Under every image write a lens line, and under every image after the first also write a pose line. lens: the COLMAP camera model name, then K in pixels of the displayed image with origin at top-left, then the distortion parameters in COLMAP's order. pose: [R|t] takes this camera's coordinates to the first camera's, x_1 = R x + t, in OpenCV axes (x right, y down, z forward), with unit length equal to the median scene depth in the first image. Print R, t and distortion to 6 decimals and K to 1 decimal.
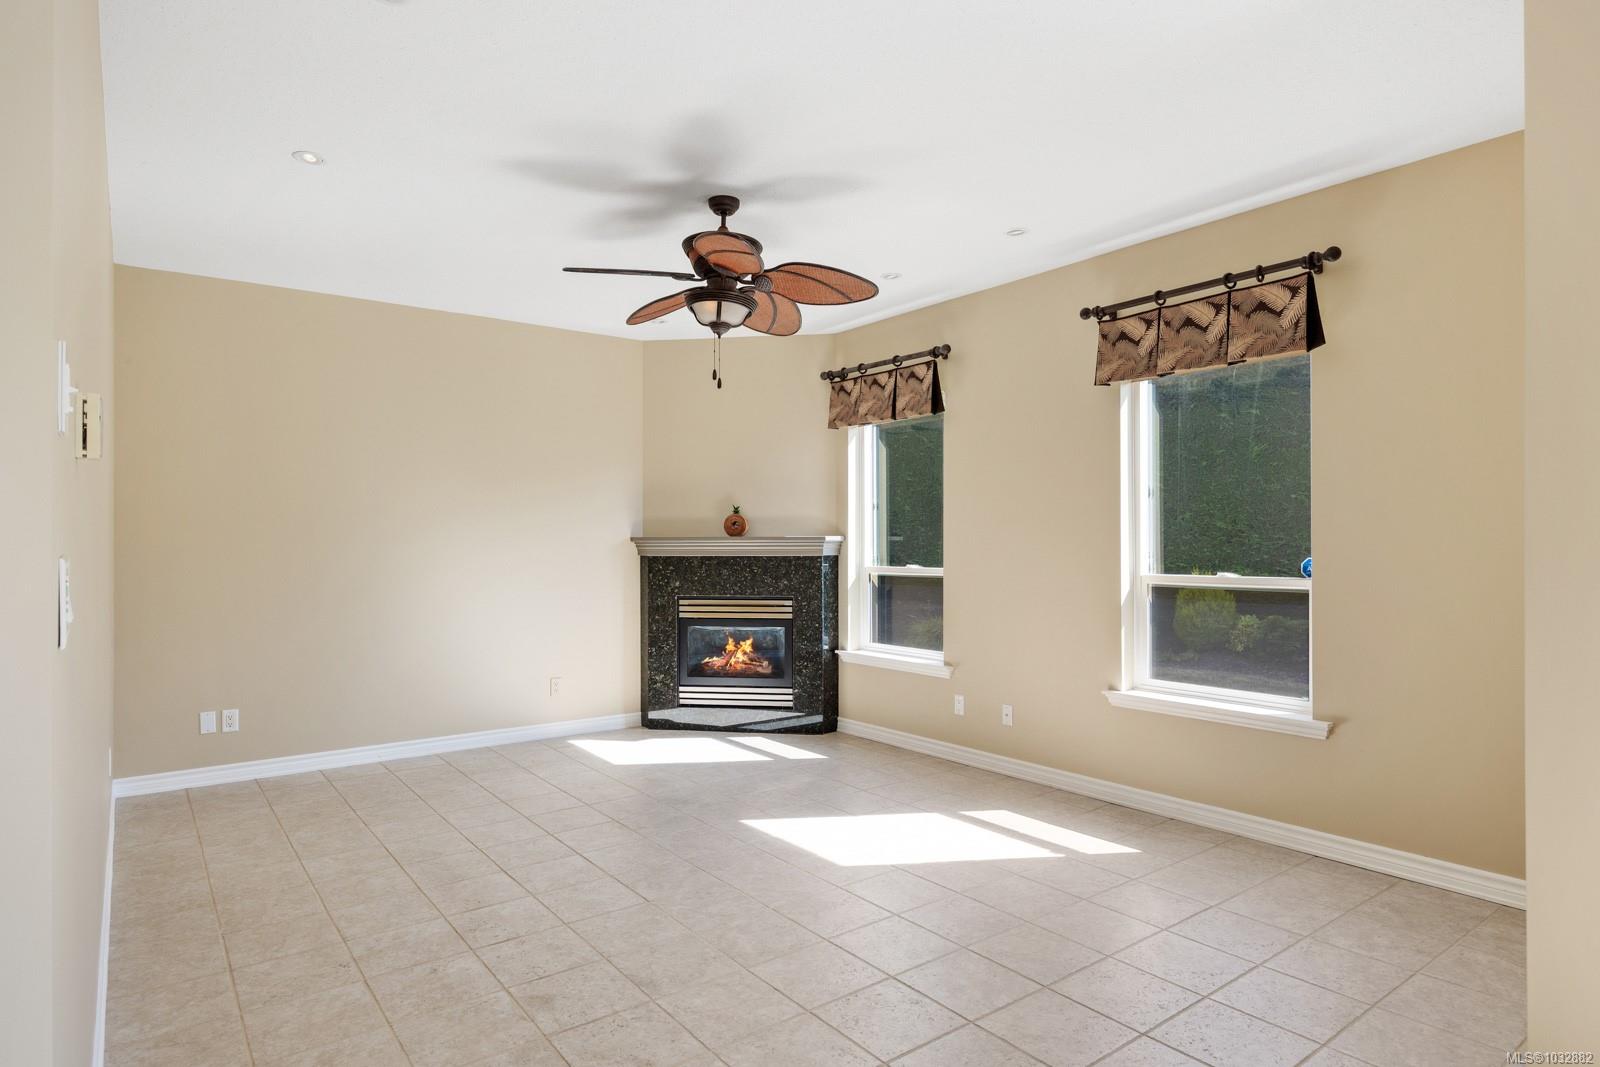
lens RADIAL K [[894.7, 0, 800.7], [0, 894.7, 540.1], [0, 0, 1]] dist [-0.001210, -0.000176]
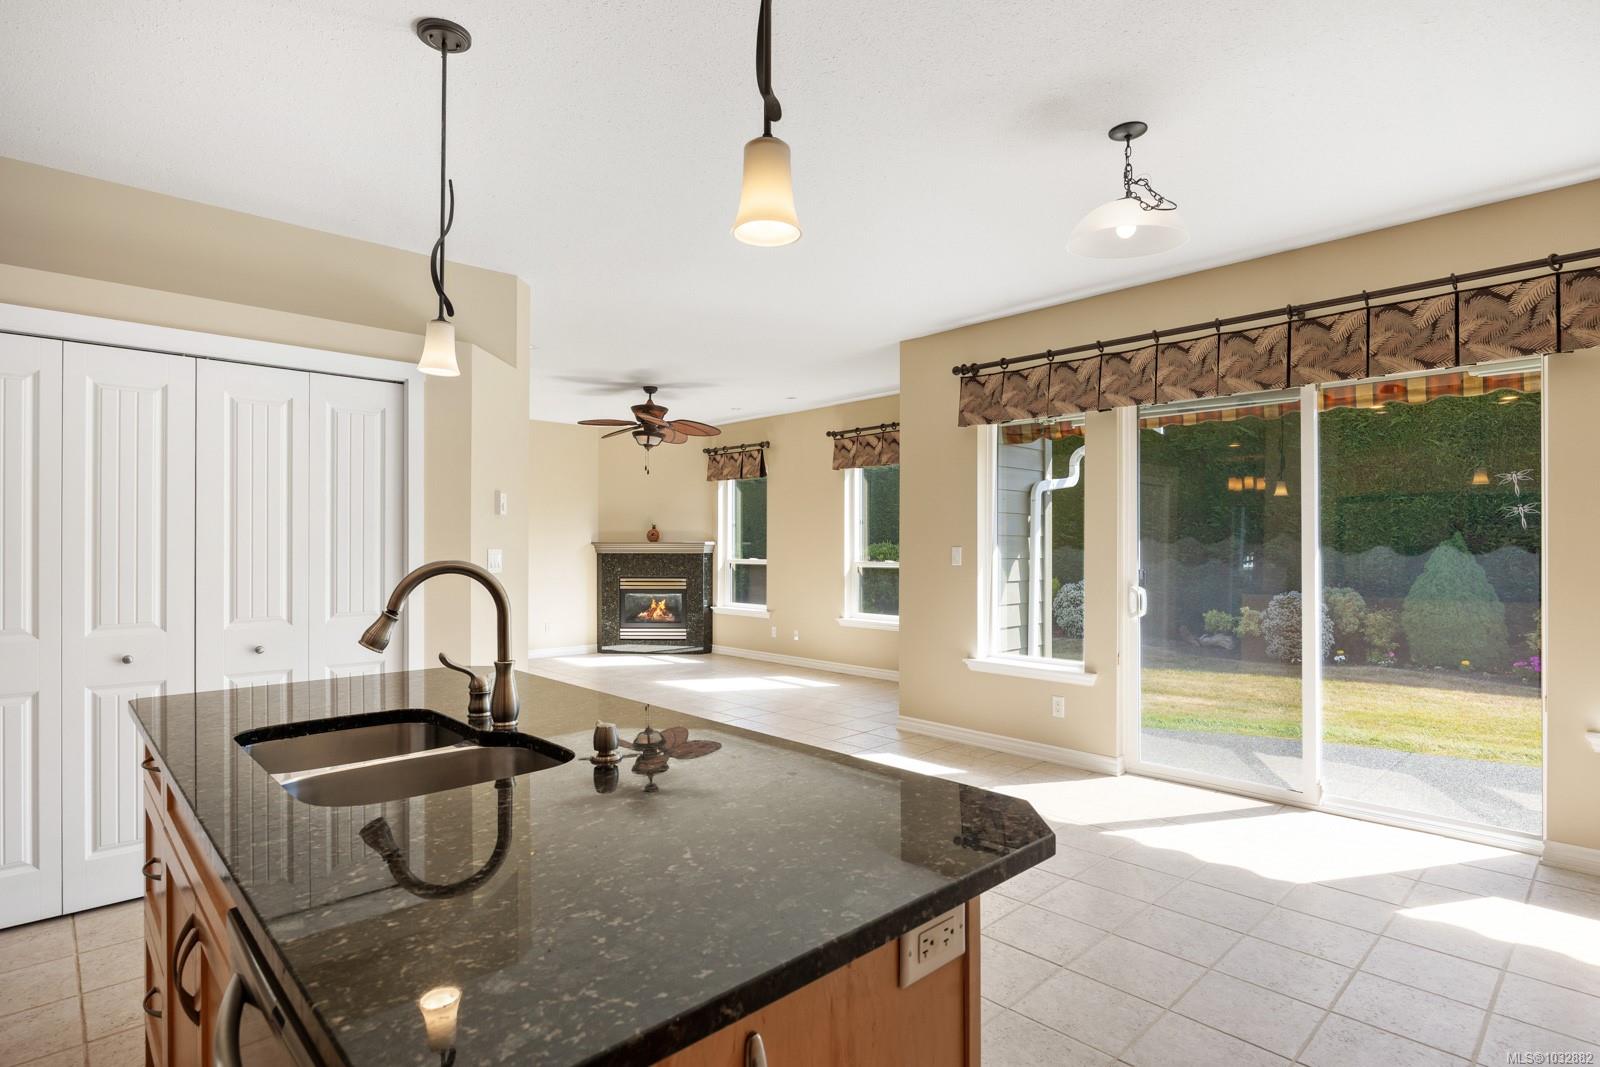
lens RADIAL K [[811.5, 0, 799.0], [0, 811.5, 541.7], [0, 0, 1]] dist [-0.005958, -0.001065]
pose [[0.993808, 0.003624, 0.111048, 0.034634], [-0.003491, 0.999993, -0.001392, -0.003463], [-0.111053, 0.000995, 0.993814, -0.623658]]
